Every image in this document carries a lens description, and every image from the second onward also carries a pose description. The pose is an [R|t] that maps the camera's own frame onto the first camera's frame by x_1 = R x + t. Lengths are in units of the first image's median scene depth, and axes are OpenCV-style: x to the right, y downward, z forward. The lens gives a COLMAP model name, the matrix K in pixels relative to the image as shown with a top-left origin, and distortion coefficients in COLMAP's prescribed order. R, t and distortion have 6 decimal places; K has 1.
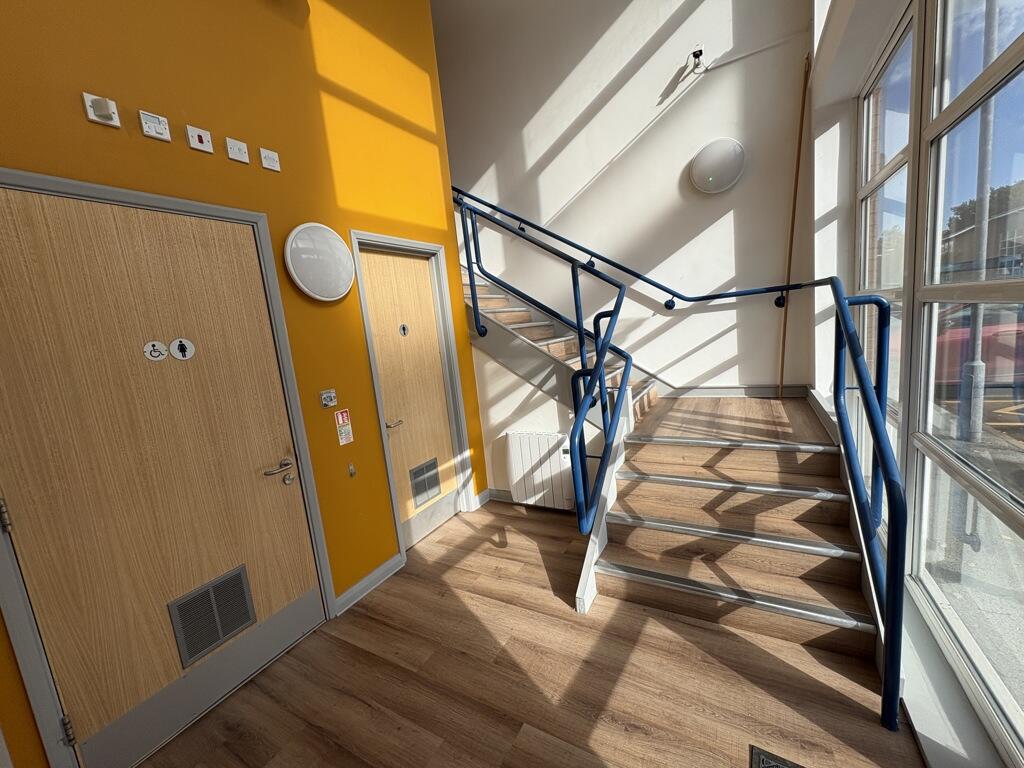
lens RADIAL K [[408.0, 0, 511.5], [0, 408.0, 385.2], [0, 0, 1]] dist [0.001028, 0.000080]
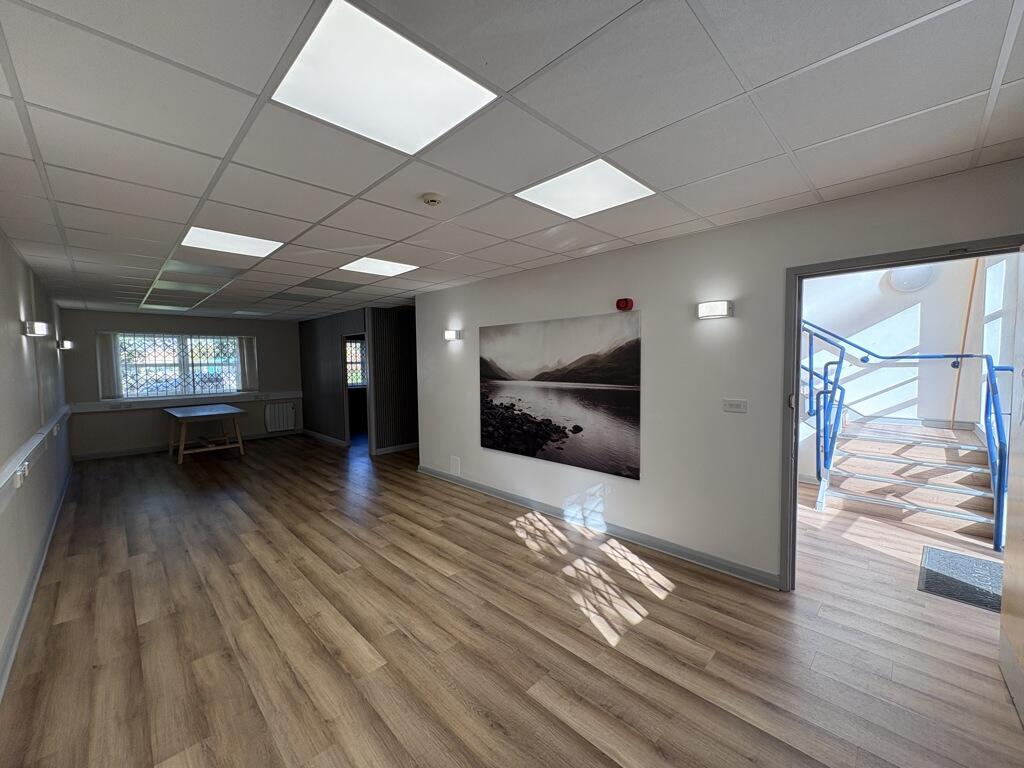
lens RADIAL K [[408.0, 0, 508.1], [0, 408.0, 388.1], [0, 0, 1]] dist [0.001028, 0.000080]
pose [[0.960647, 0.105728, -0.256863, -0.666885], [-0.122772, 0.991113, -0.051201, 0.202984], [0.249167, 0.080722, 0.965090, -1.078568]]
